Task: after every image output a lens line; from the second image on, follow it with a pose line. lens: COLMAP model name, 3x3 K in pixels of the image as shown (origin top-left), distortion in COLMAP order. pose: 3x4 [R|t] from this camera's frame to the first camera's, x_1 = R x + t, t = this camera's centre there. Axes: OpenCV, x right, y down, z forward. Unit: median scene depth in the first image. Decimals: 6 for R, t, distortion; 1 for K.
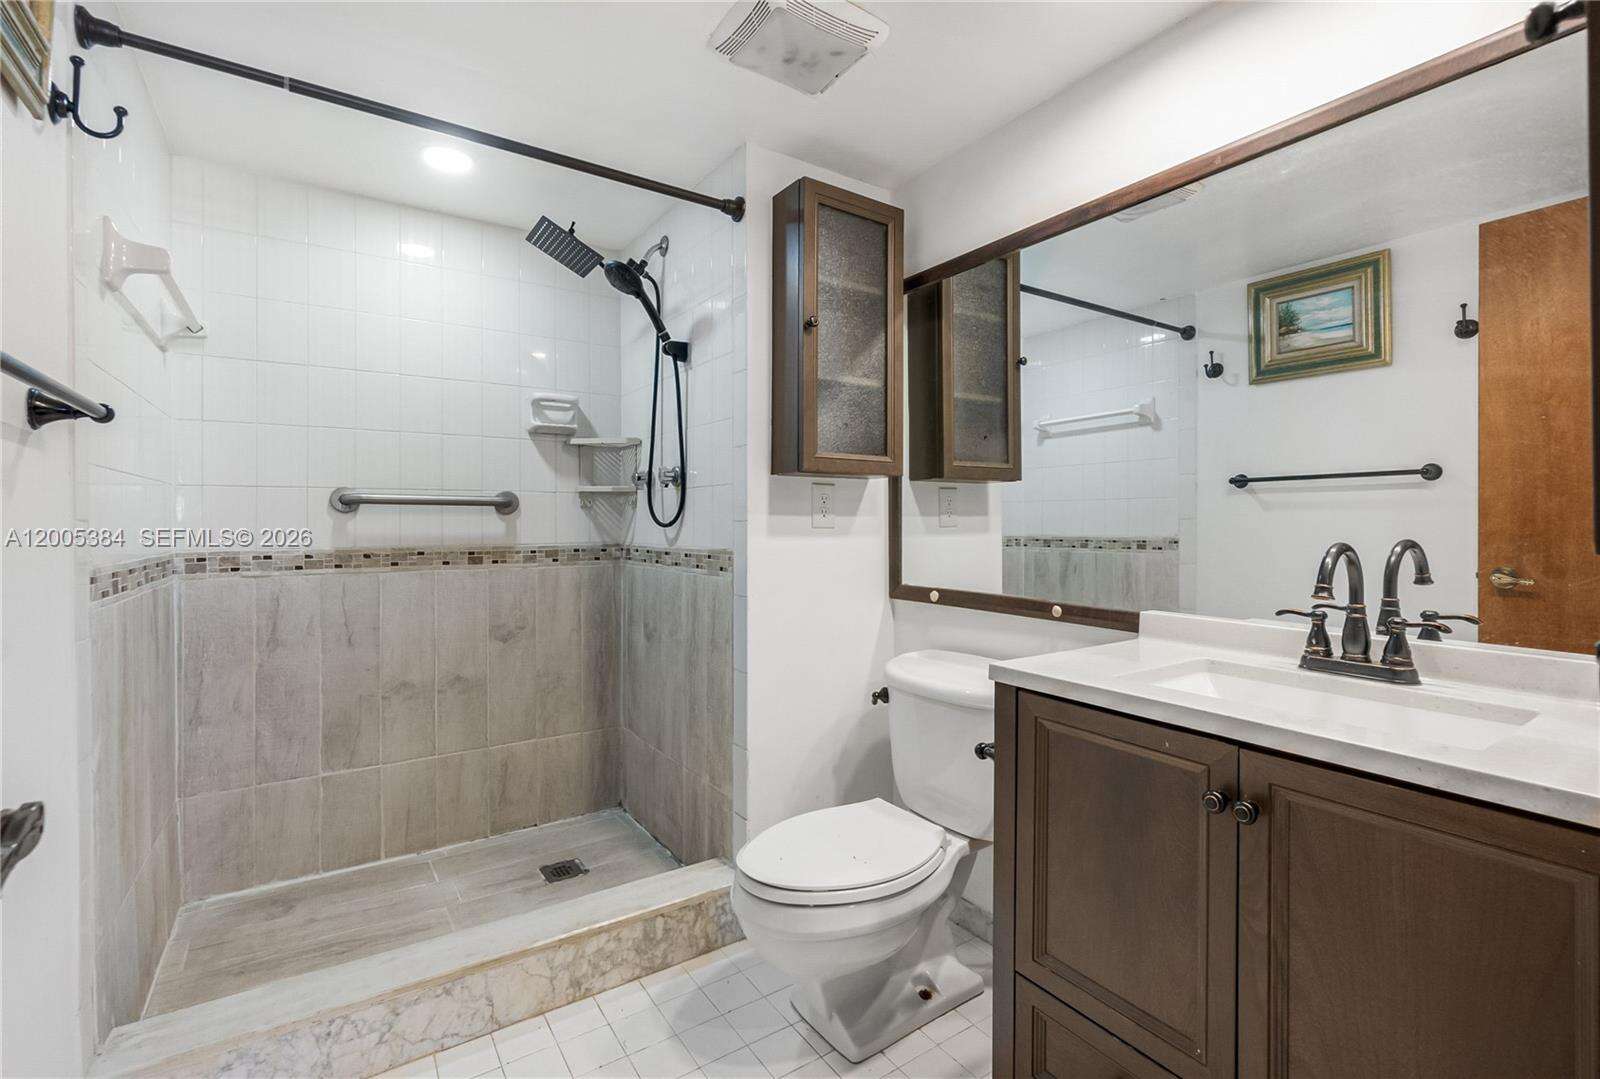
lens RADIAL K [[713.2, 0, 800.1], [0, 713.2, 530.0], [0, 0, 1]] dist [0.001557, 0.000394]
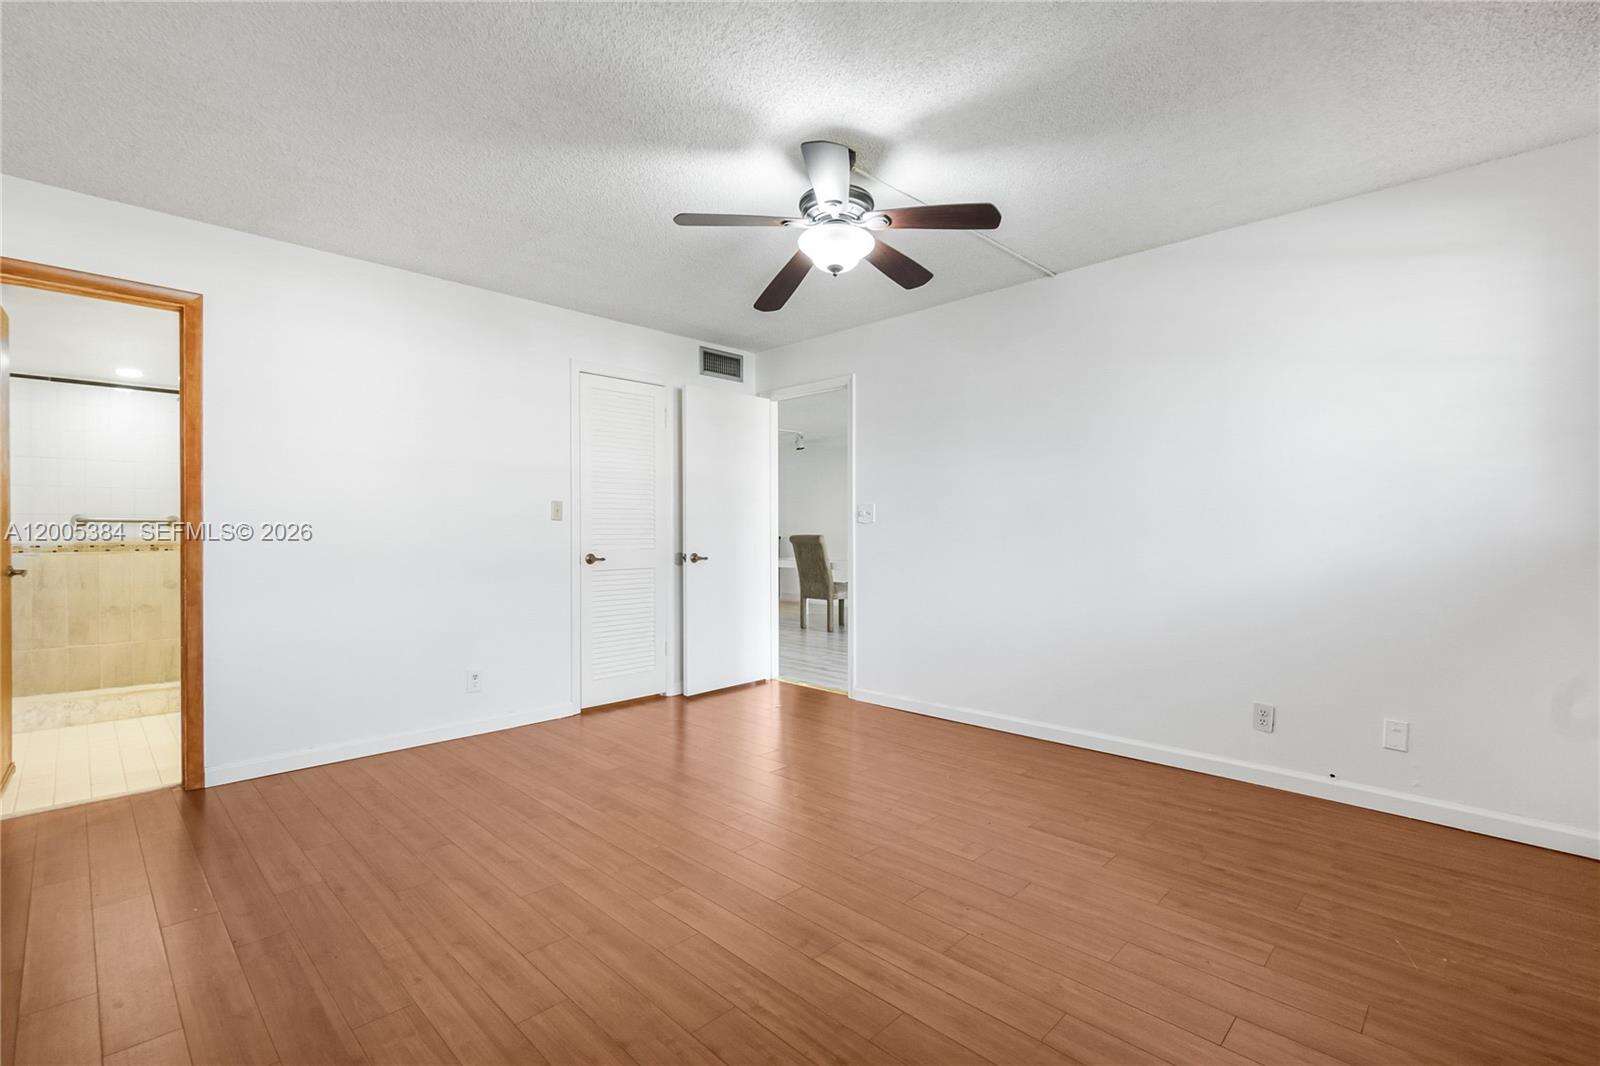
lens RADIAL K [[720.2, 0, 798.1], [0, 720.2, 535.1], [0, 0, 1]] dist [0.000539, 0.000892]
pose [[0.981418, -0.004666, 0.191827, 1.083771], [0.004064, 0.999985, 0.003536, 0.003343], [-0.191841, -0.002690, 0.981422, -1.568509]]
